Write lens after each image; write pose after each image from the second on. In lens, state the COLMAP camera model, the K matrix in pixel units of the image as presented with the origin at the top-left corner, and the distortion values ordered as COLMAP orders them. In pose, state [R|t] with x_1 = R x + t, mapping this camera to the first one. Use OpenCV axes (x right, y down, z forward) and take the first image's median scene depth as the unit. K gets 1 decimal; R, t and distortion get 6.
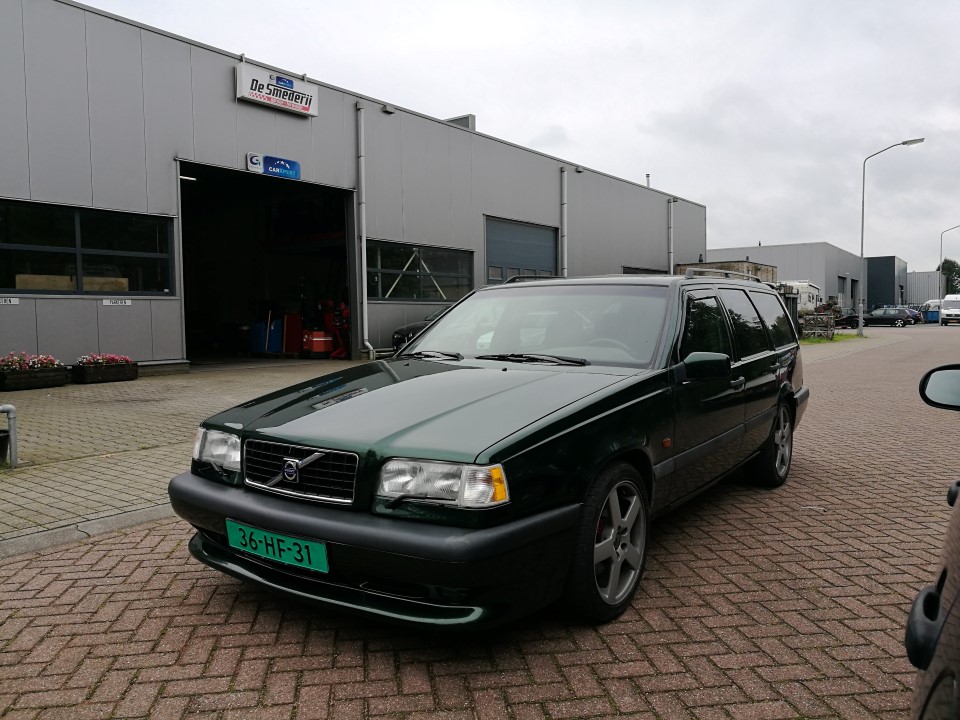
lens RADIAL K [[769.6, 0, 472.1], [0, 769.6, 368.8], [0, 0, 1]] dist [-0.010644, -0.006244]
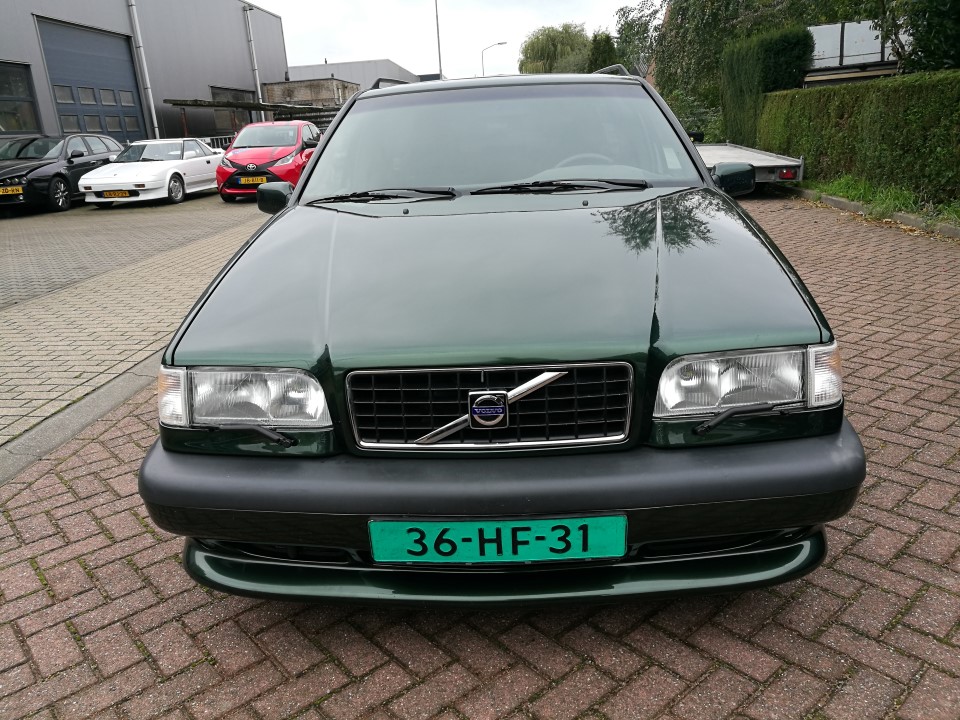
lens RADIAL K [[762.5, 0, 513.8], [0, 762.5, 370.2], [0, 0, 1]] dist [-0.004393, -0.001761]
pose [[0.830018, -0.203639, 0.519231, -0.377070], [0.082871, 0.965657, 0.246250, -0.026921], [-0.551546, -0.161363, 0.818388, 0.386925]]
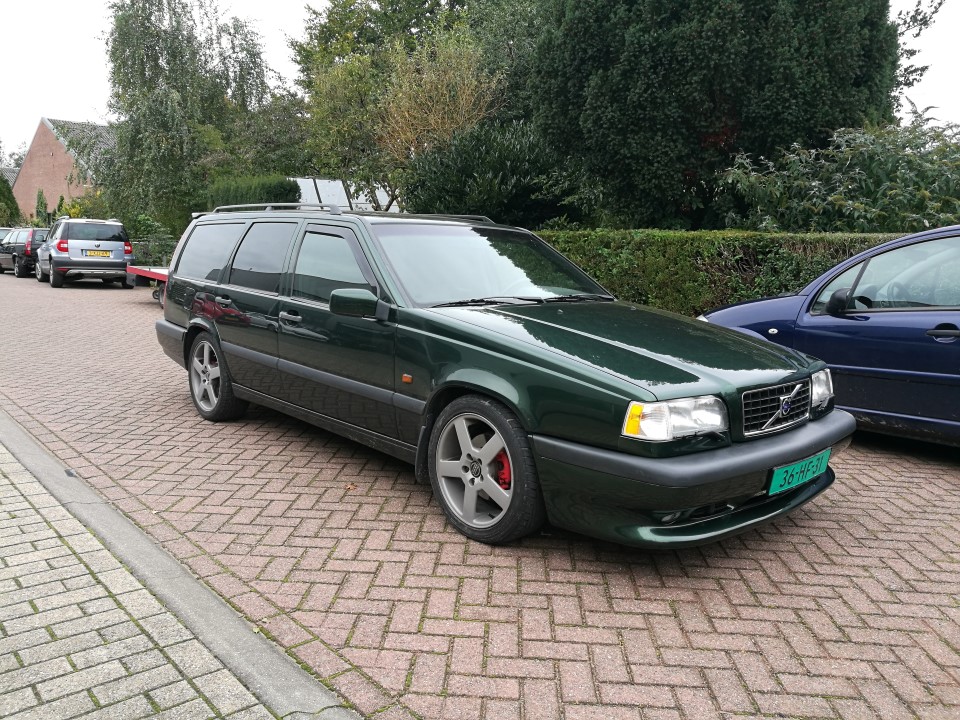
lens RADIAL K [[761.8, 0, 480.0], [0, 761.8, 360.0], [0, 0, 1]] dist [-0.012989, 0.040373]
pose [[0.179100, -0.129980, 0.975207, -1.035160], [0.034858, 0.991450, 0.125743, -0.068459], [-0.983213, 0.011473, 0.182099, 0.912756]]
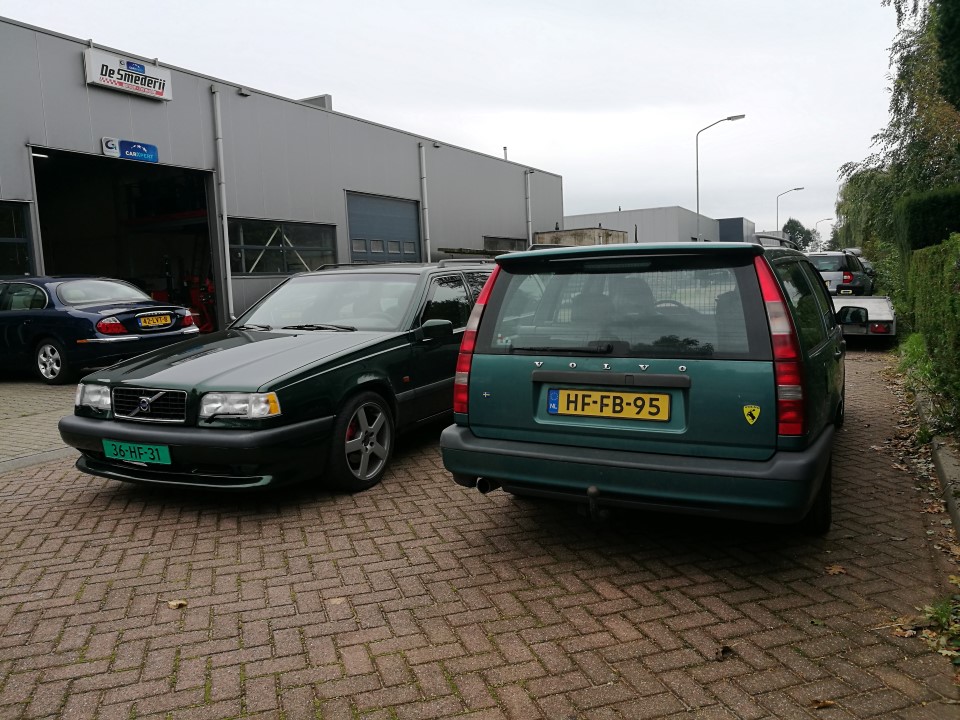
lens RADIAL K [[761.8, 0, 480.0], [0, 761.8, 360.0], [0, 0, 1]] dist [-0.012989, 0.040373]
pose [[0.985944, -0.045050, 0.160889, 0.144100], [0.039614, 0.998536, 0.036837, 0.006981], [-0.162313, -0.029945, 0.986285, -0.478194]]
